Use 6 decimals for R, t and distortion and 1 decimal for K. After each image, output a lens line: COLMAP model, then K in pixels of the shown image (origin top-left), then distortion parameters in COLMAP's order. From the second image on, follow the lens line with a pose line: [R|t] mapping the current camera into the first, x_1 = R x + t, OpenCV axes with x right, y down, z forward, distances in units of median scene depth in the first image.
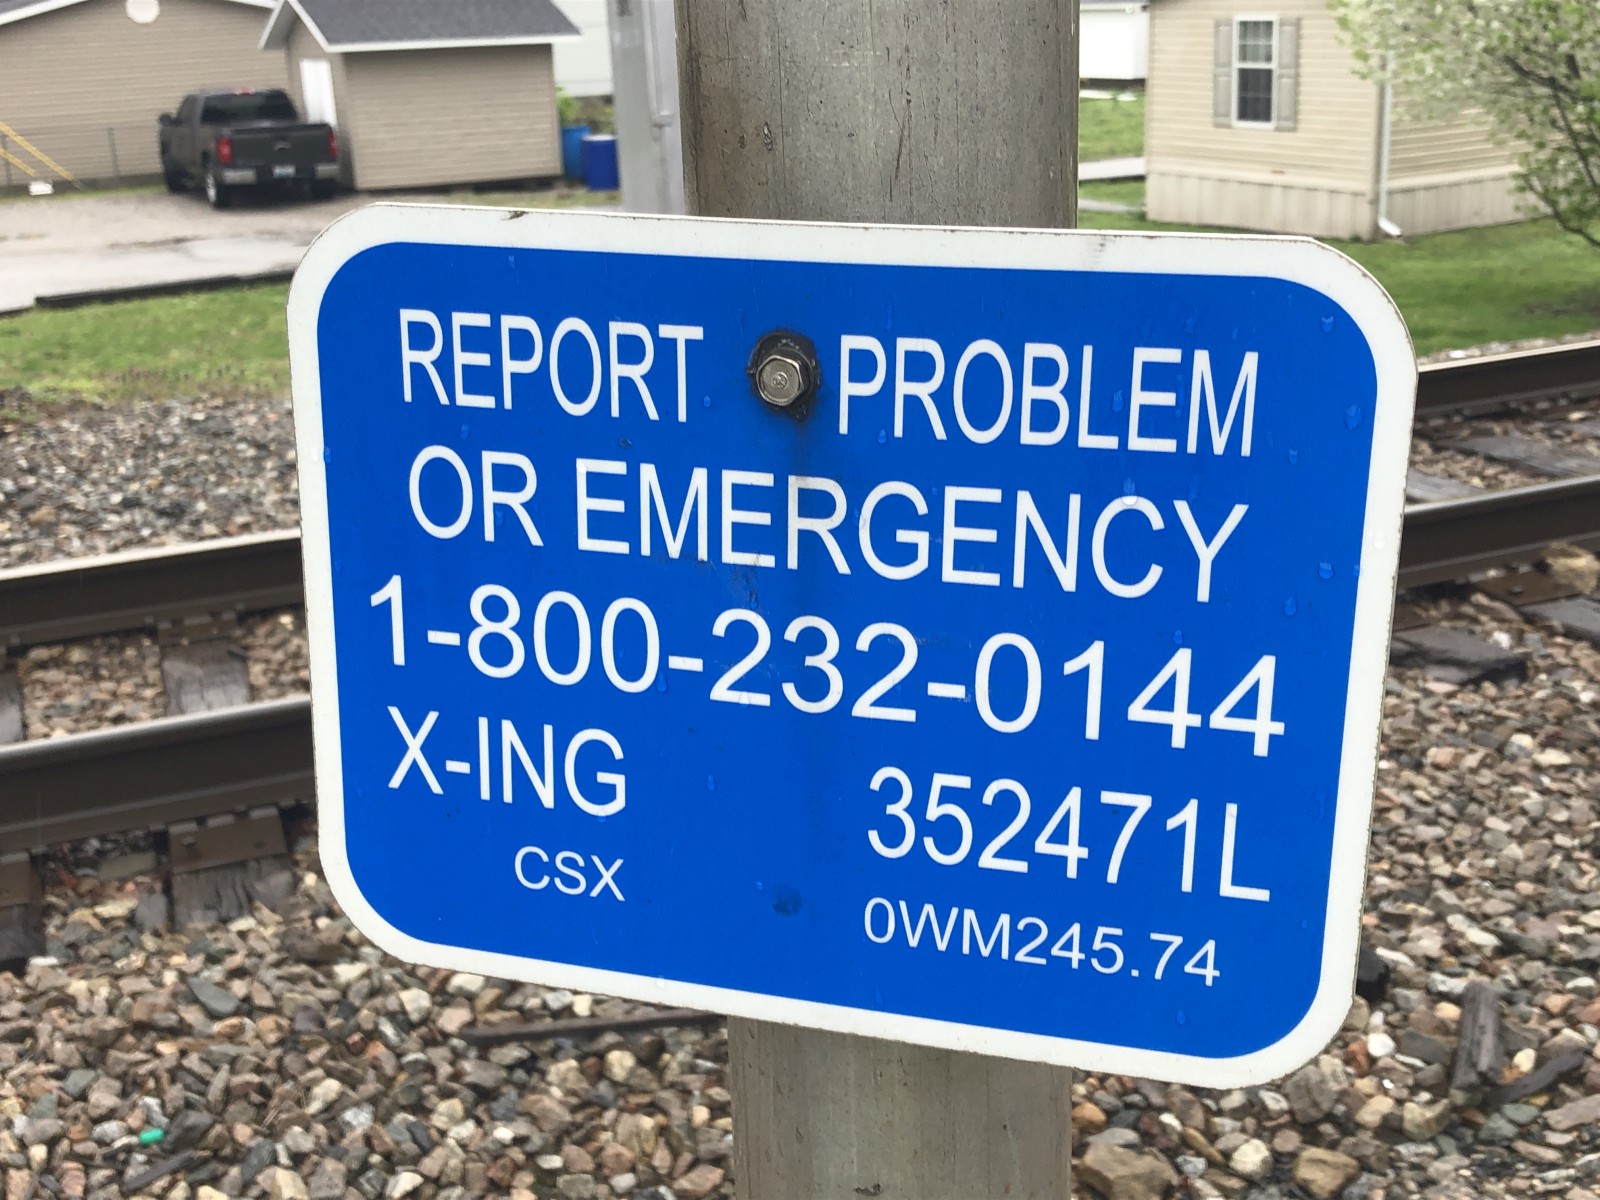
lens RADIAL K [[1985.8, 0, 762.4], [0, 1985.8, 574.8], [0, 0, 1]] dist [0.038153, 0.000000]
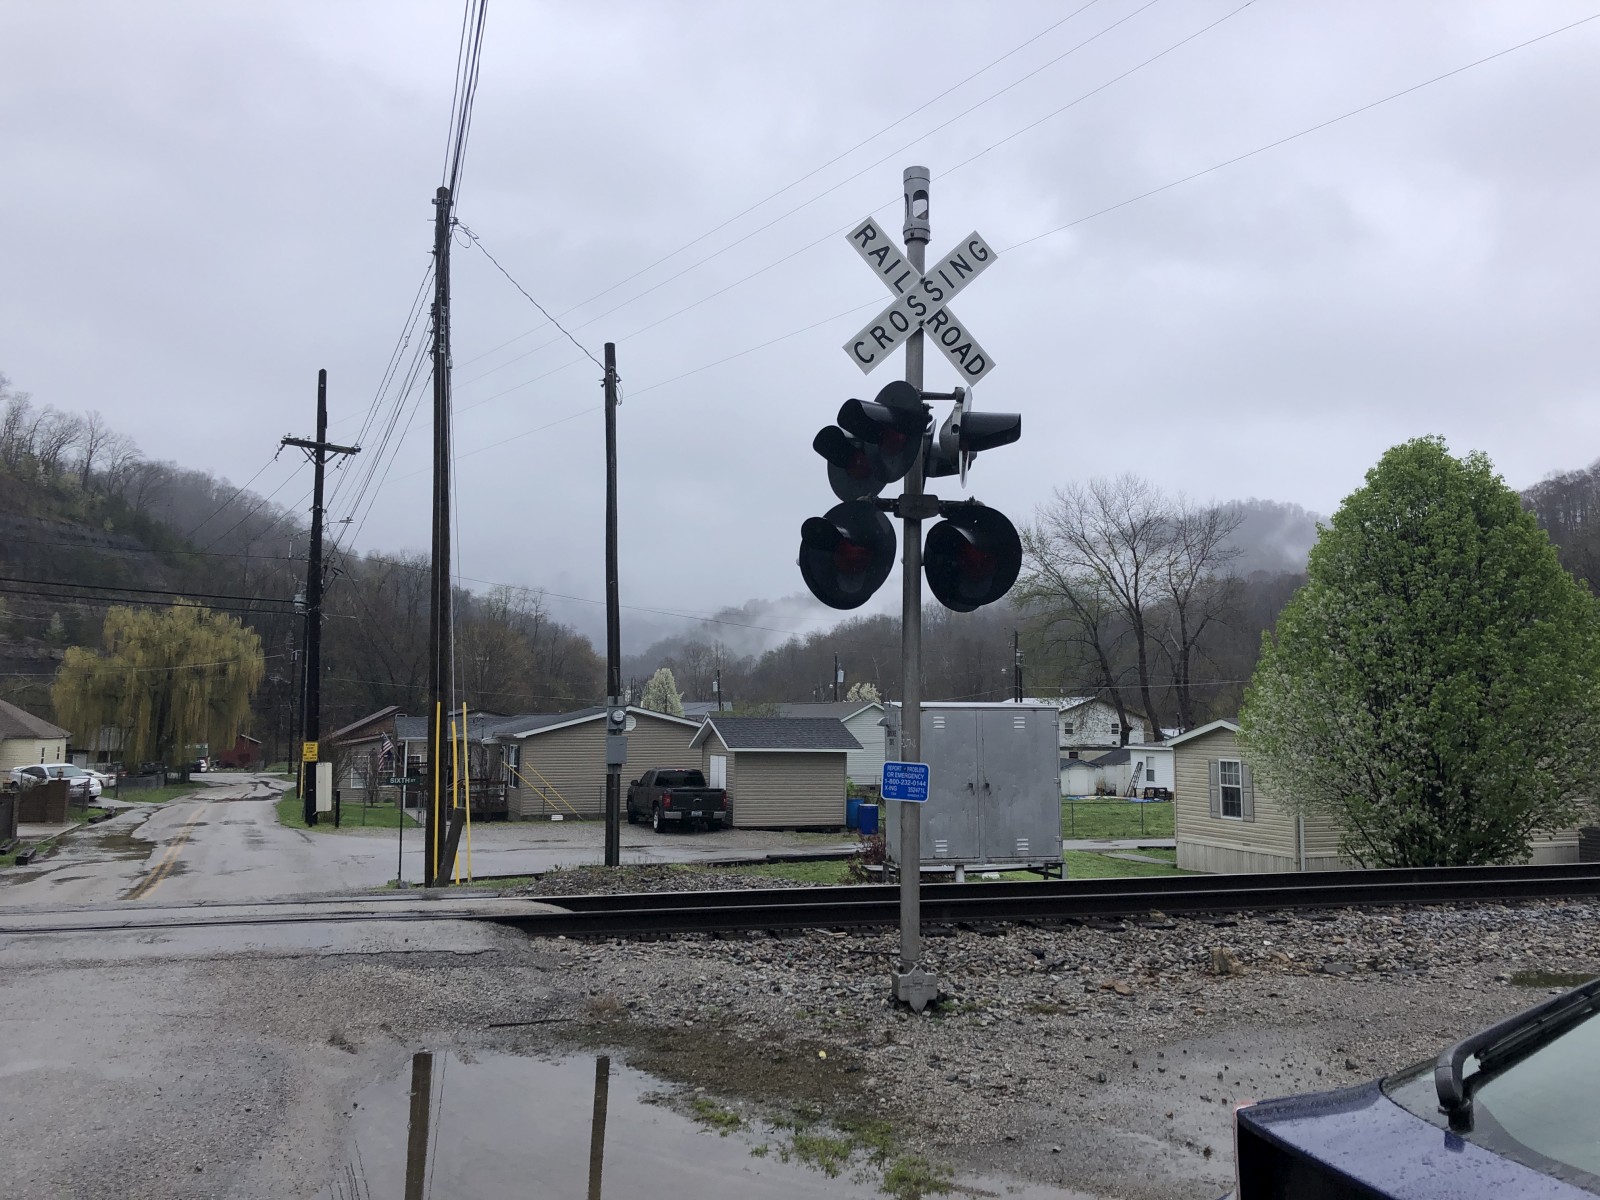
lens RADIAL K [[1272.8, 0, 808.0], [0, 1272.8, 567.4], [0, 0, 1]] dist [0.041651, -0.058958]
pose [[0.990604, 0.033019, -0.132713, 0.008370], [-0.082860, 0.916925, -0.390361, 0.037837], [0.108799, 0.397690, 0.911046, -0.141243]]
